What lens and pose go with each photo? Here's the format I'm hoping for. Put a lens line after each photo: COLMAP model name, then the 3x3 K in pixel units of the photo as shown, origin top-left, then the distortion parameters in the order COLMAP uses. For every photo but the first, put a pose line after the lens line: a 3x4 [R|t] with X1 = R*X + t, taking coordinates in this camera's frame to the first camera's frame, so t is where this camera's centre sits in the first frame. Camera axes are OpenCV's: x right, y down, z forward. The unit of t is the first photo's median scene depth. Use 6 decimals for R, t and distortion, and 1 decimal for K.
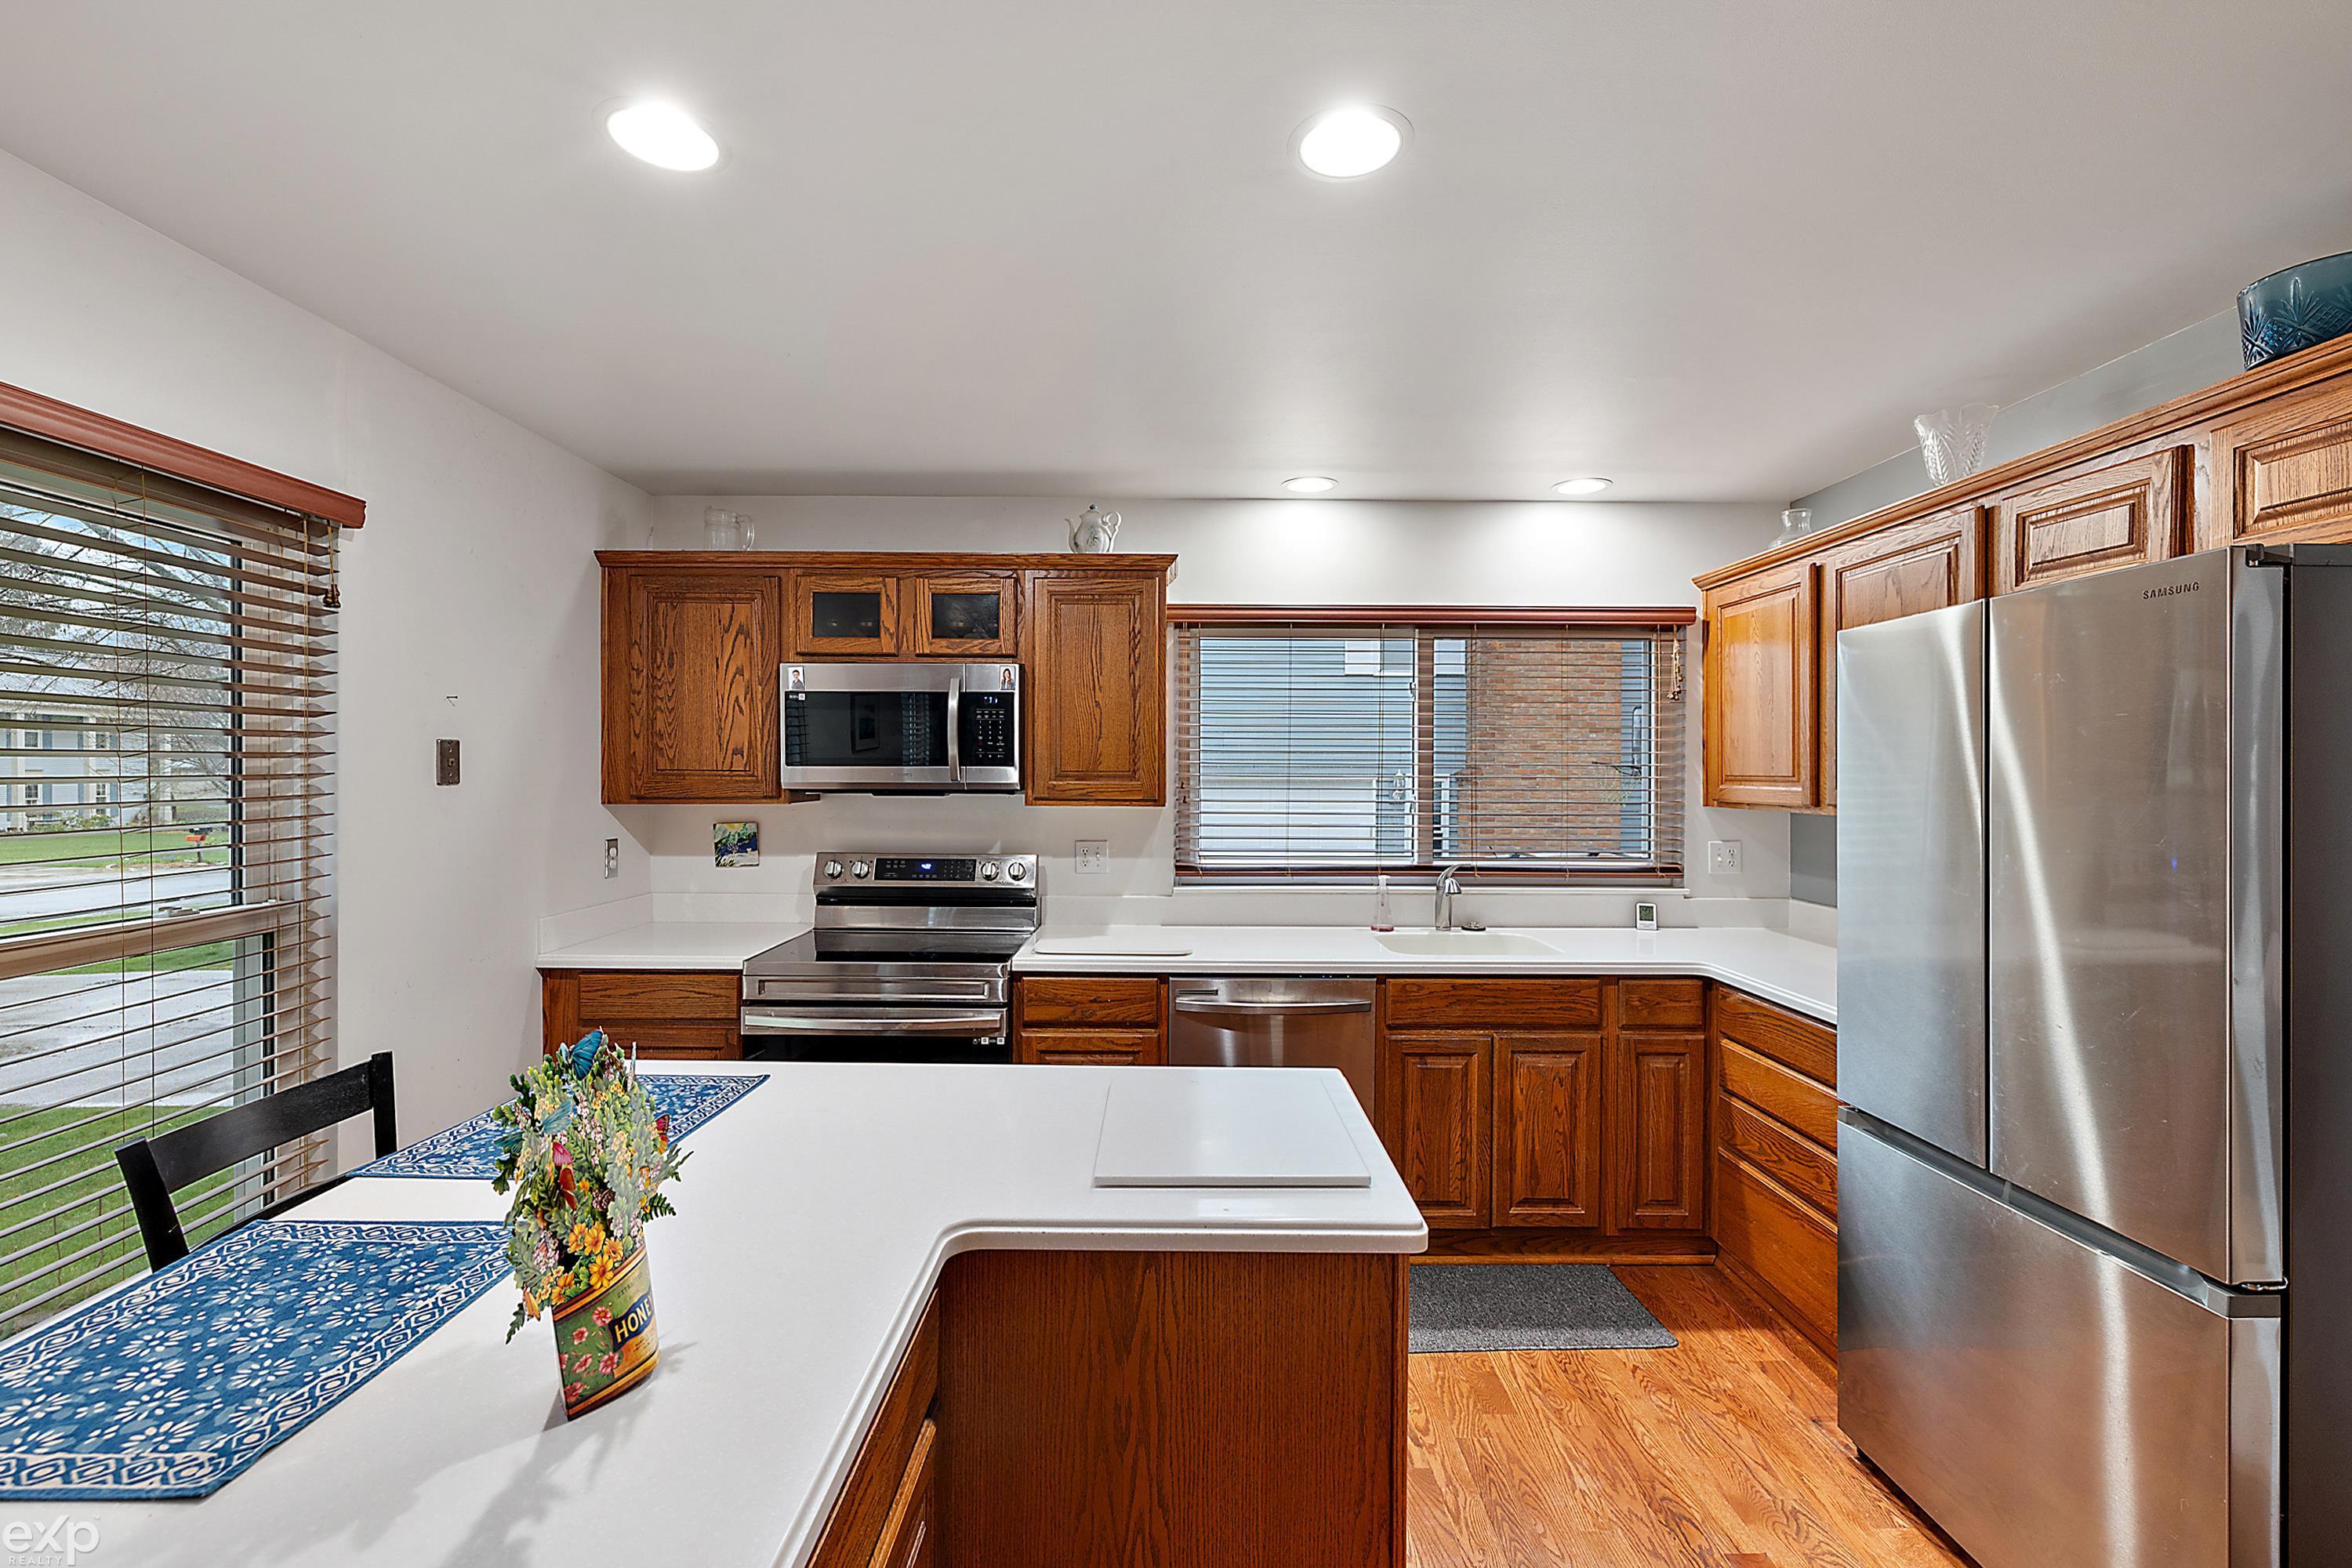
lens RADIAL K [[981.1, 0, 1176.9], [0, 981.1, 779.8], [0, 0, 1]] dist [-0.000485, -0.000018]
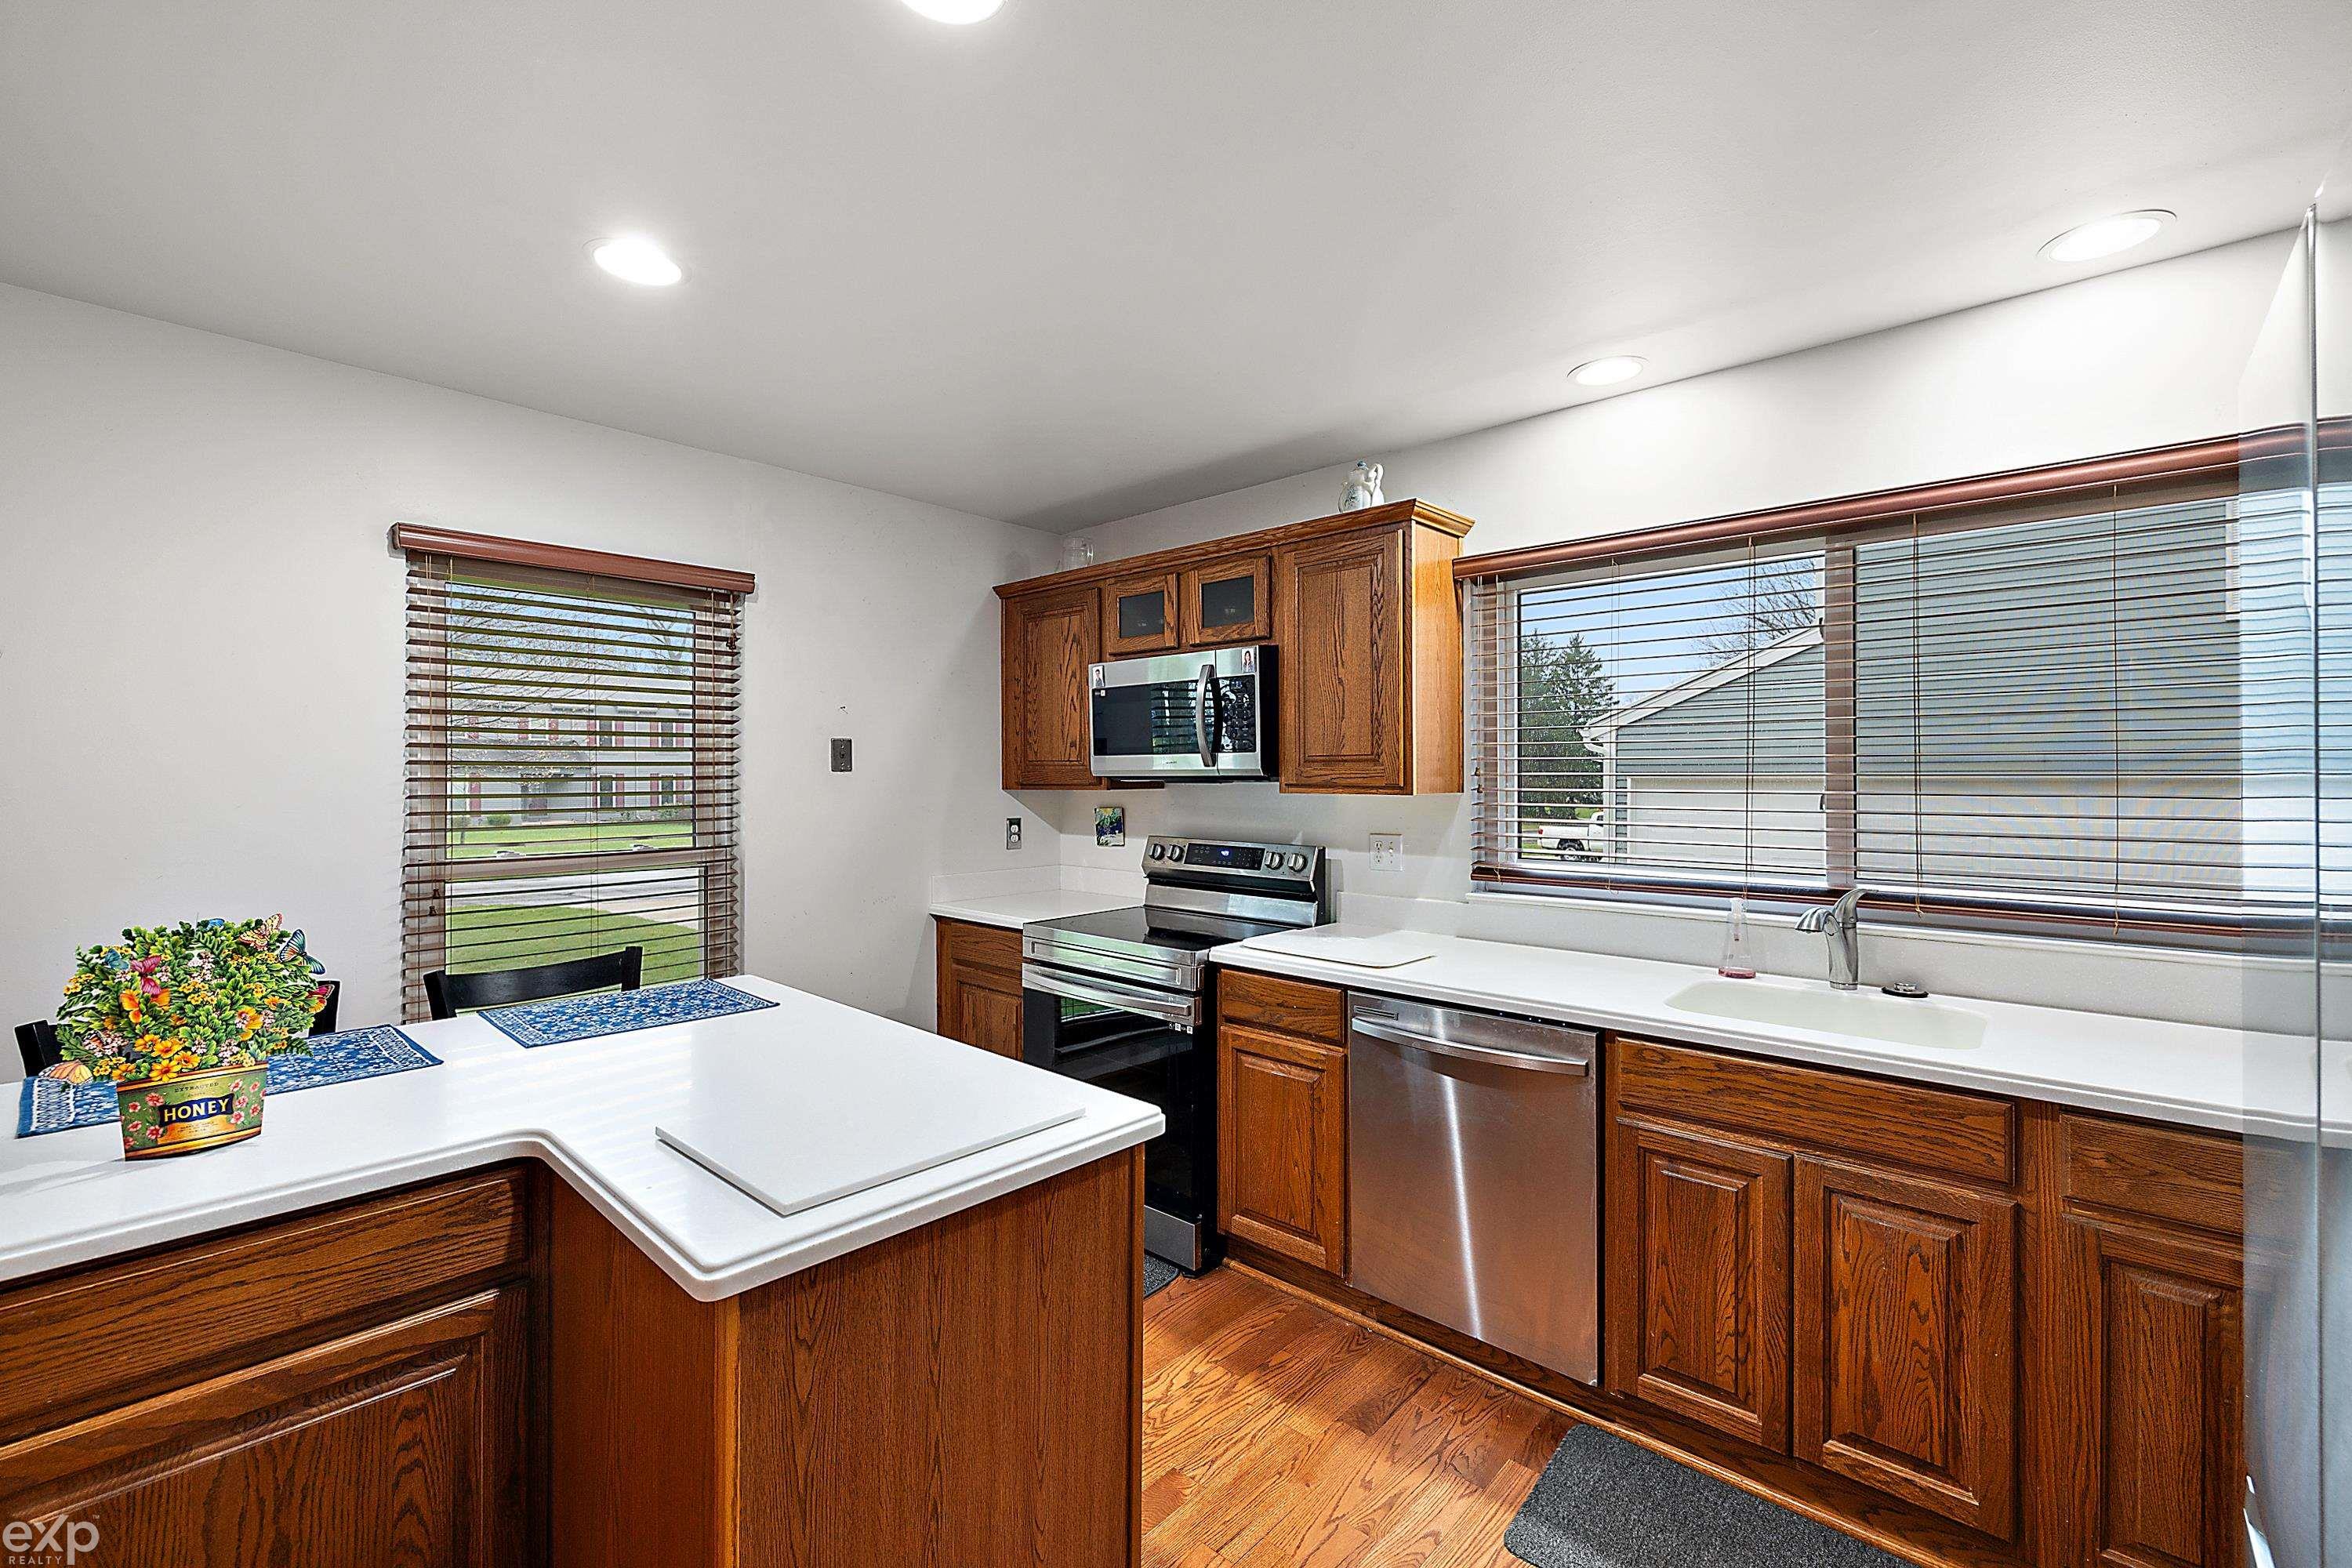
lens RADIAL K [[981.1, 0, 1270.8], [0, 981.1, 777.3], [0, 0, 1]] dist [-0.000485, -0.000018]
pose [[0.747910, -0.005859, -0.663775, 0.491308], [0.000524, 0.999966, -0.008235, 0.019730], [0.663800, 0.005812, 0.747887, 0.294172]]
